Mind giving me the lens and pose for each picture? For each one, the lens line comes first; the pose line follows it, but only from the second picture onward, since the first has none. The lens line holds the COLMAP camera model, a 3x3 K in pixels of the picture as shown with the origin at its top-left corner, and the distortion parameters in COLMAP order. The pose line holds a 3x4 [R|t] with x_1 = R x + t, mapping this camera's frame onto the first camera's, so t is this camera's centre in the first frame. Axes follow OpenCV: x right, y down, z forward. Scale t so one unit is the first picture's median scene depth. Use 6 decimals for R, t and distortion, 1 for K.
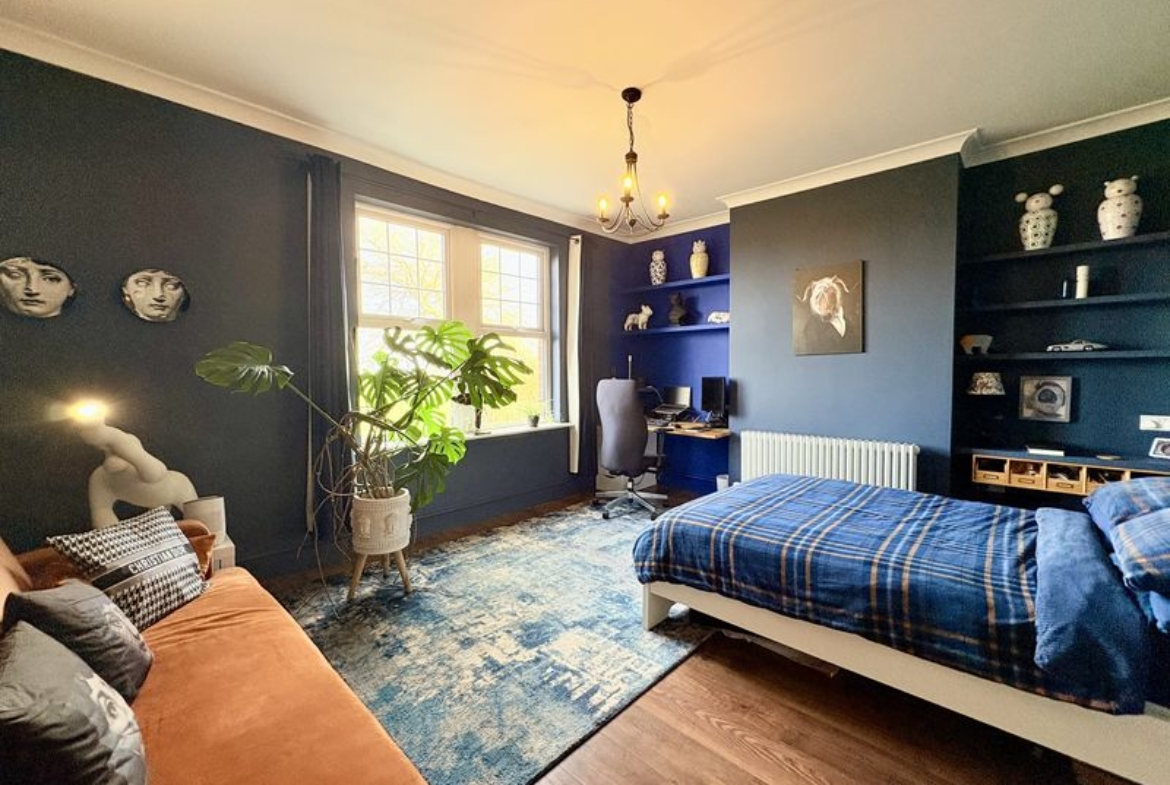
lens RADIAL K [[467.2, 0, 582.7], [0, 467.2, 387.4], [0, 0, 1]] dist [0.002047, -0.000287]
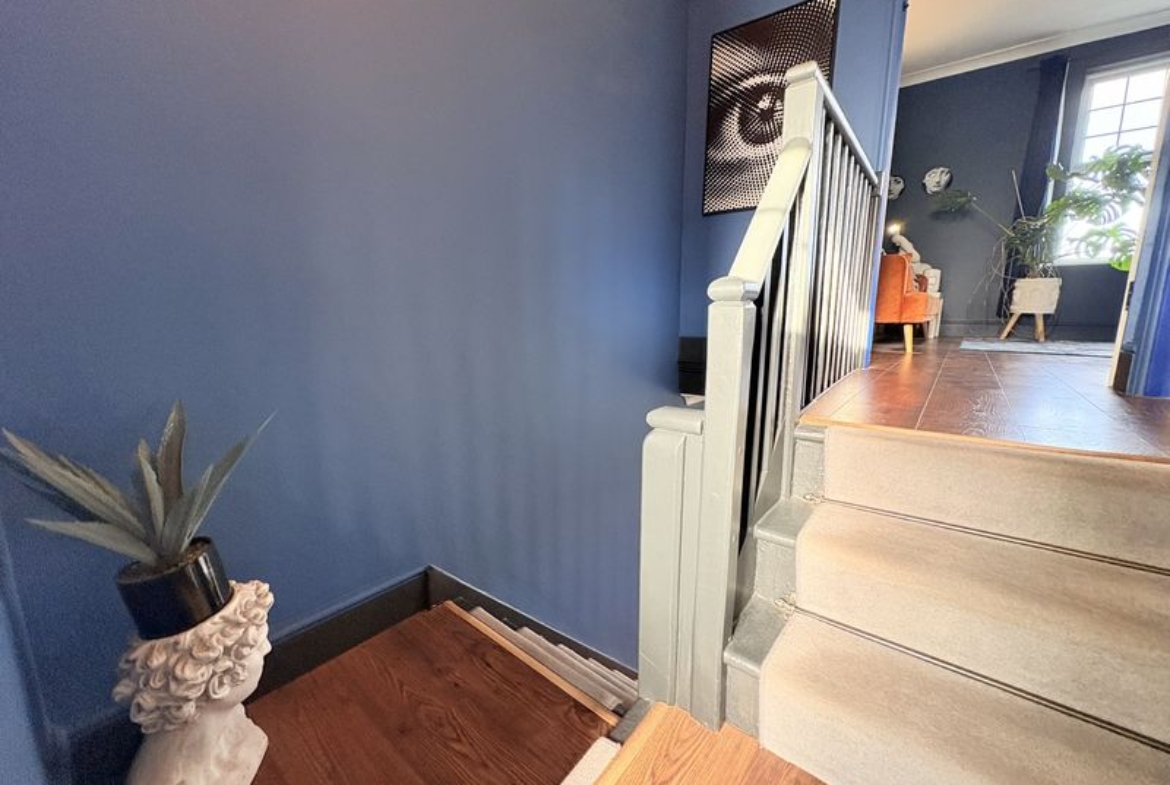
lens RADIAL K [[467.2, 0, 586.5], [0, 467.2, 391.9], [0, 0, 1]] dist [0.002047, -0.000287]
pose [[0.080914, 0.167238, -0.982591, 1.092511], [-0.060200, 0.984843, 0.162664, 0.458290], [0.994901, 0.045990, 0.089755, -0.640049]]
